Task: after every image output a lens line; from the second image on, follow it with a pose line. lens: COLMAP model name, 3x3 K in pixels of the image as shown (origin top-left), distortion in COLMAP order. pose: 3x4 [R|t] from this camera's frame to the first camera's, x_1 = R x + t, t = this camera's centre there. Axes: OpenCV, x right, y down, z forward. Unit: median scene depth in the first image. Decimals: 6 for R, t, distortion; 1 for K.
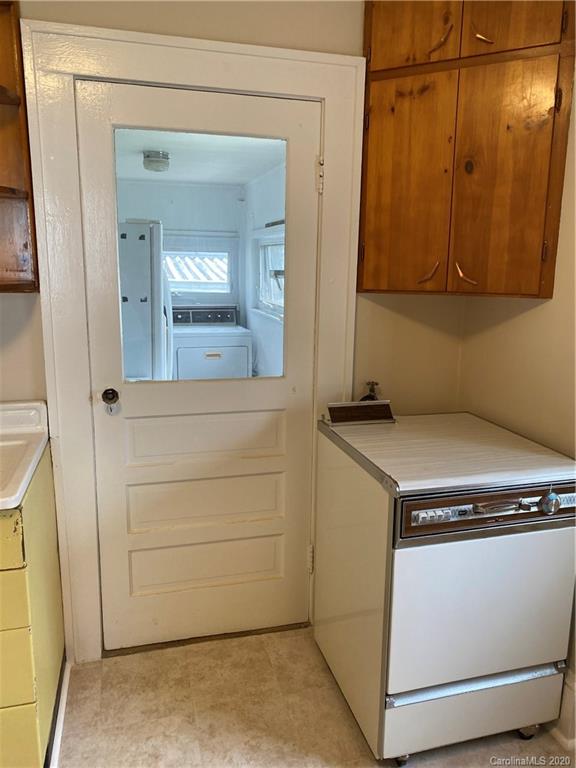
lens RADIAL K [[582.4, 0, 286.5], [0, 582.4, 376.1], [0, 0, 1]] dist [0.032871, -0.027037]
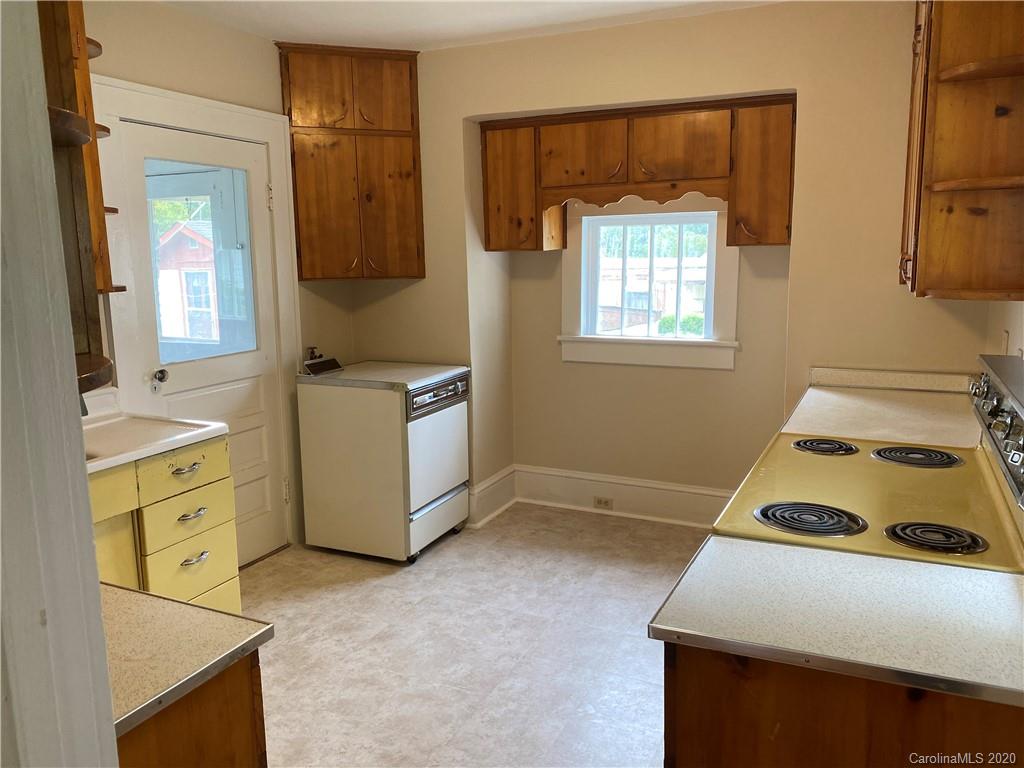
lens RADIAL K [[776.5, 0, 511.1], [0, 776.5, 384.5], [0, 0, 1]] dist [0.032871, -0.027037]
pose [[0.648035, -0.152681, 0.746150, -1.082392], [0.162480, 0.984861, 0.060413, 0.074286], [-0.744078, 0.082085, 0.663031, -0.634923]]
